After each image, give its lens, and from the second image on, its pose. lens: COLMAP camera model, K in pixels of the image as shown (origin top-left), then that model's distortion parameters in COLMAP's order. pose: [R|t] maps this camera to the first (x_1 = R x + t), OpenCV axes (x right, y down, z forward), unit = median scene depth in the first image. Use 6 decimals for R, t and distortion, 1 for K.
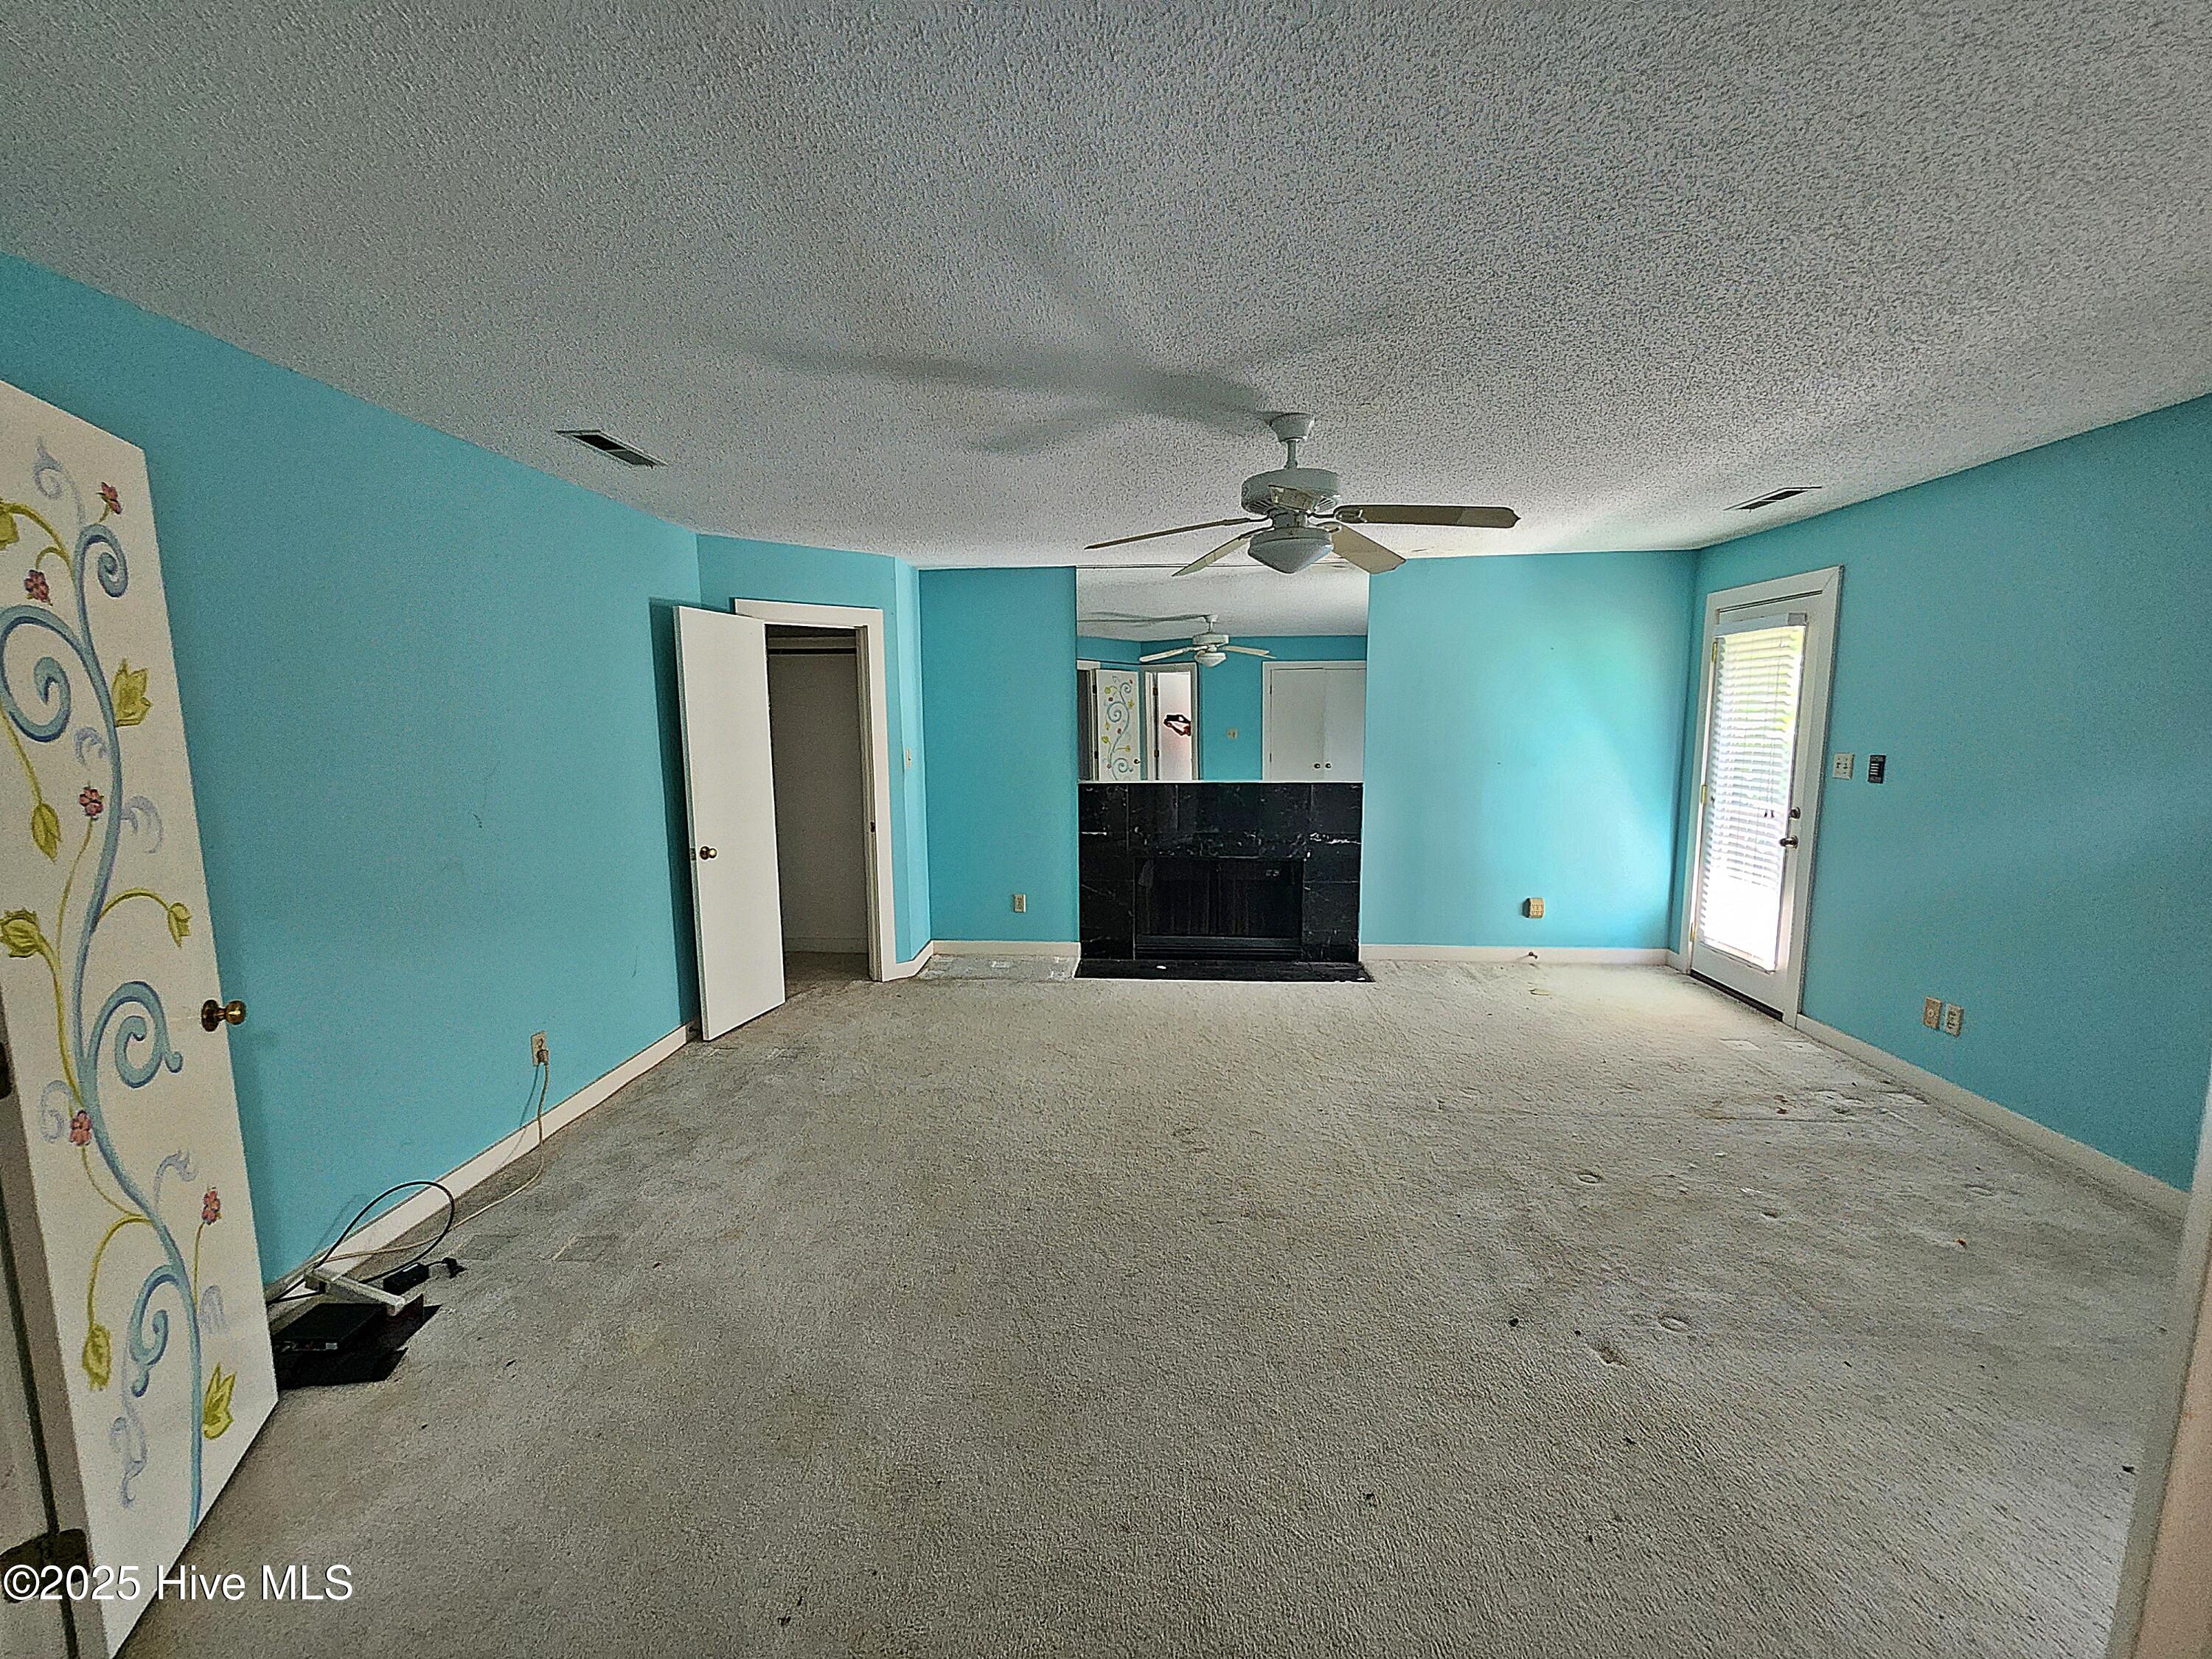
lens RADIAL K [[903.0, 0, 1095.1], [0, 903.0, 827.4], [0, 0, 1]] dist [-0.013167, -0.000010]
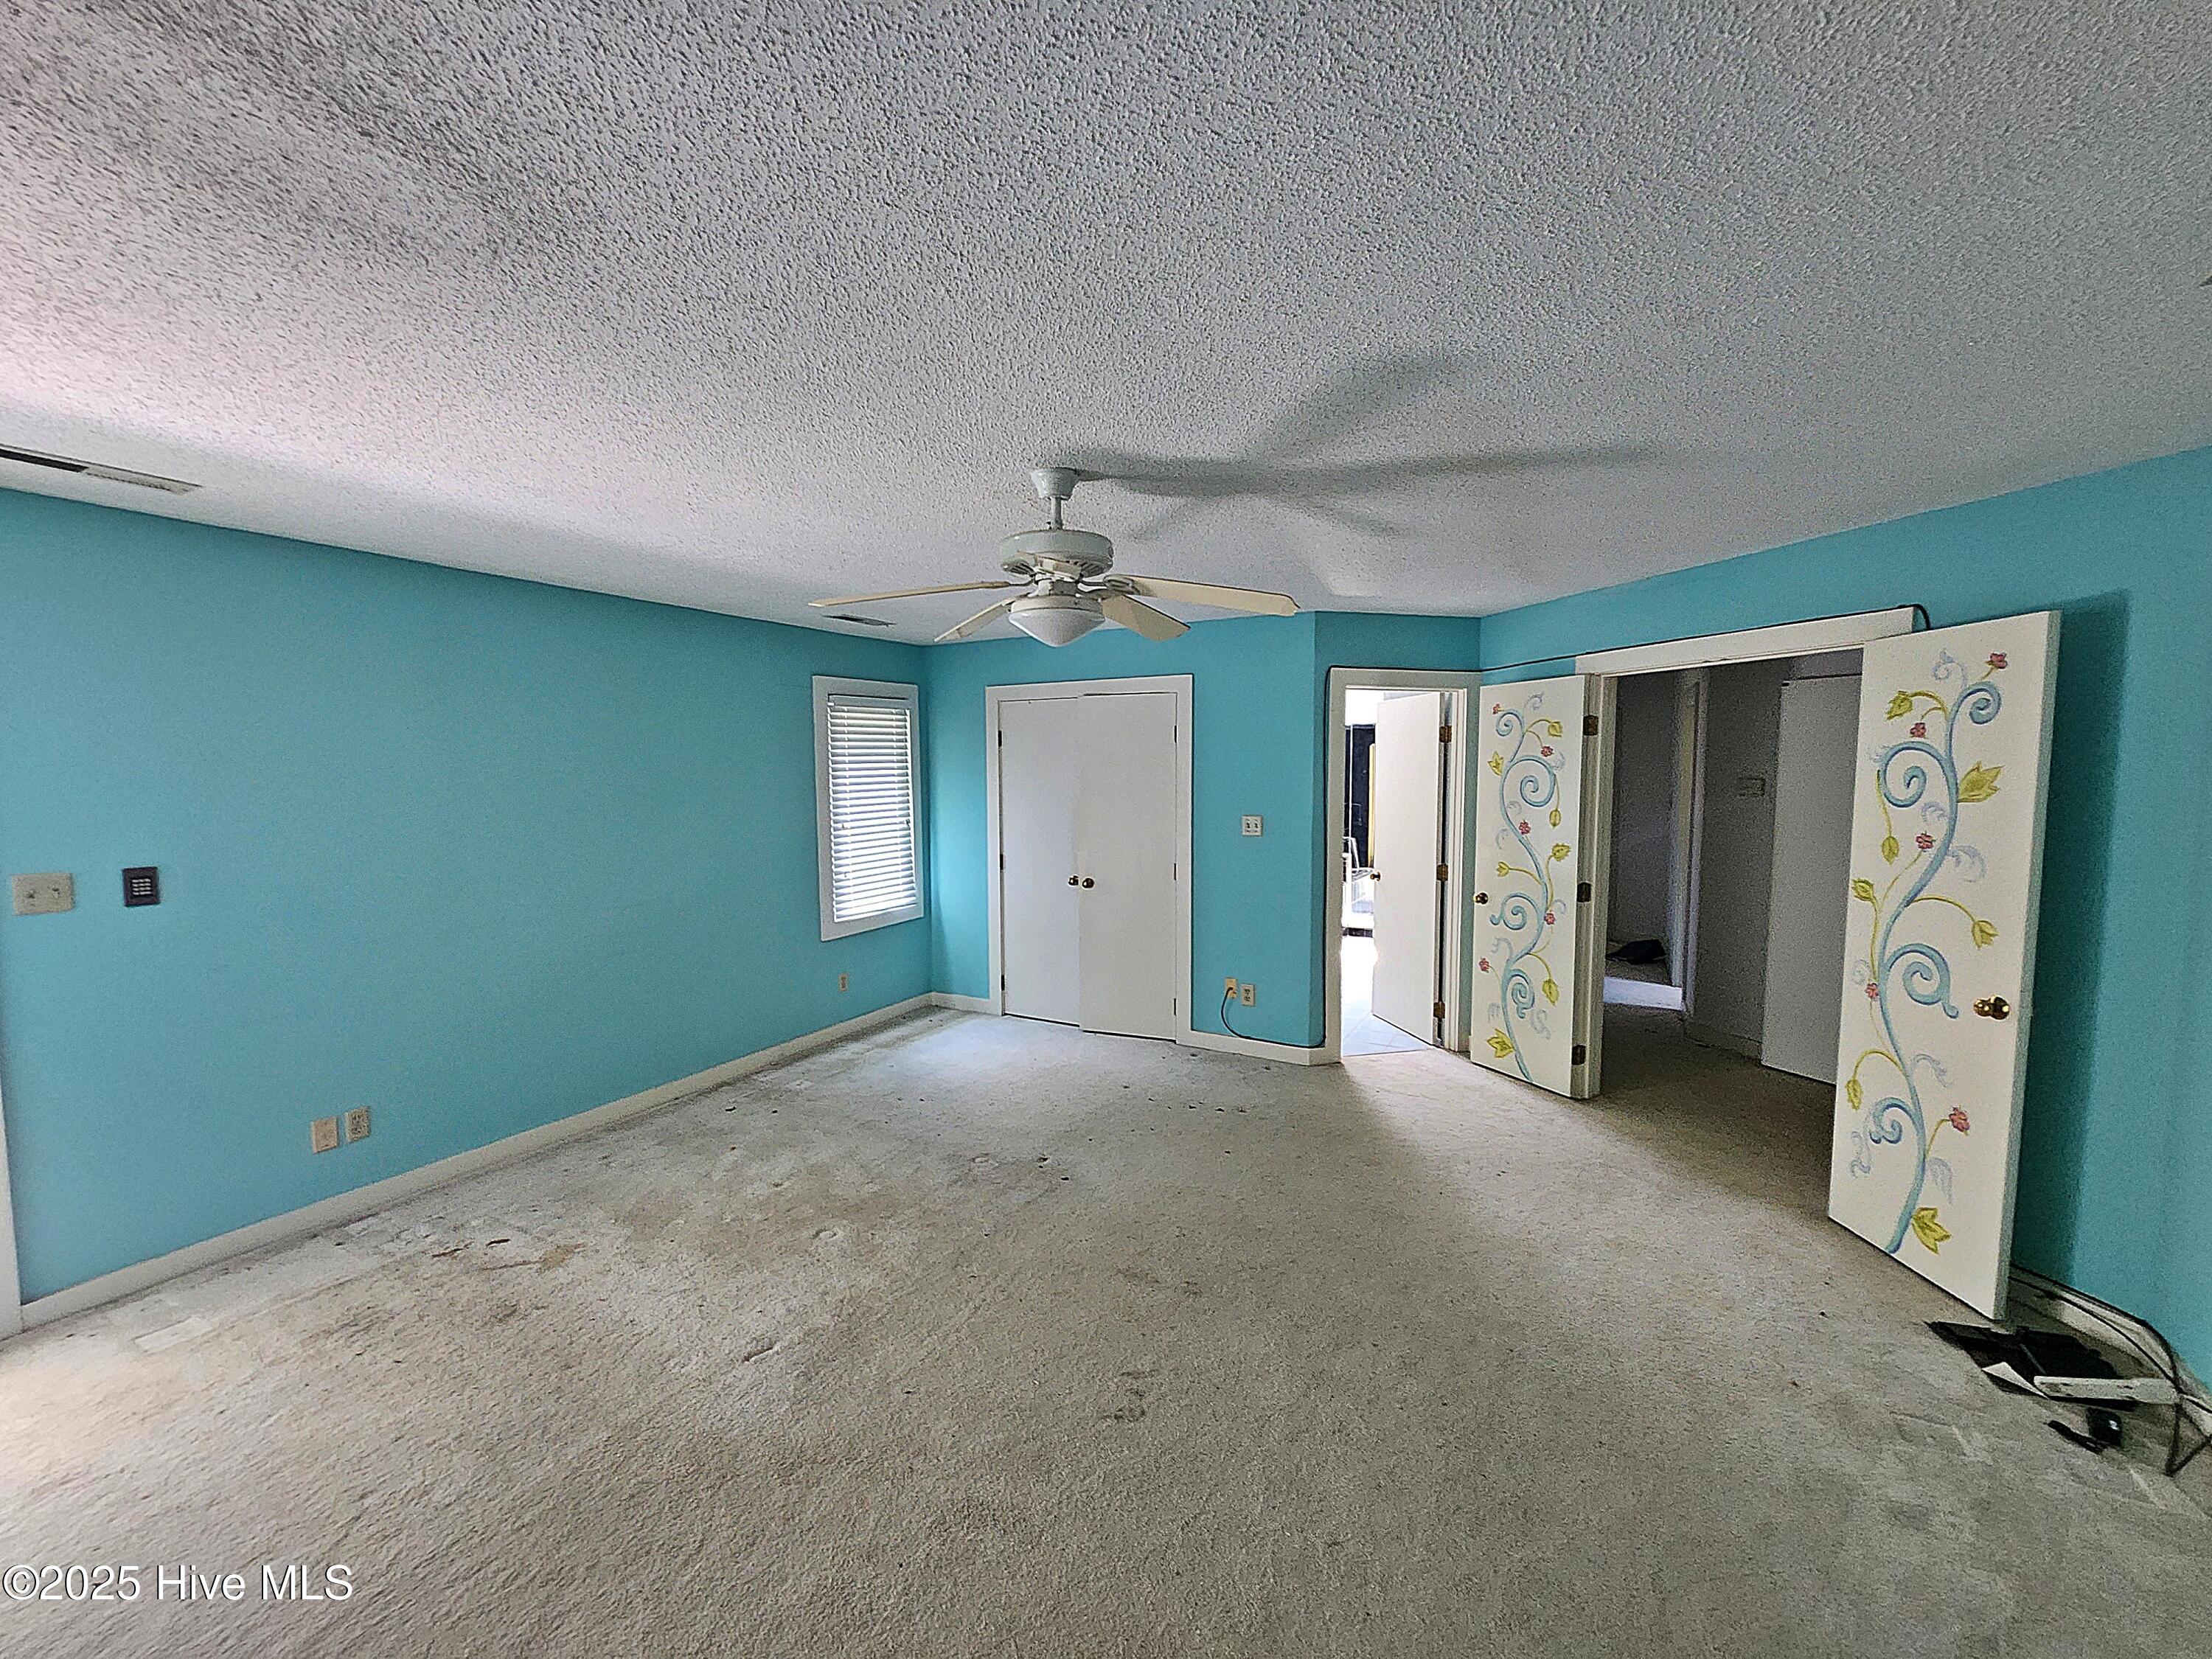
lens RADIAL K [[903.0, 0, 1088.4], [0, 903.0, 841.1], [0, 0, 1]] dist [-0.013167, -0.000010]
pose [[-0.905413, -0.019118, 0.424102, -0.330176], [0.062711, 0.982003, 0.178149, -0.460620], [-0.419876, 0.187894, -0.887919, 3.308879]]
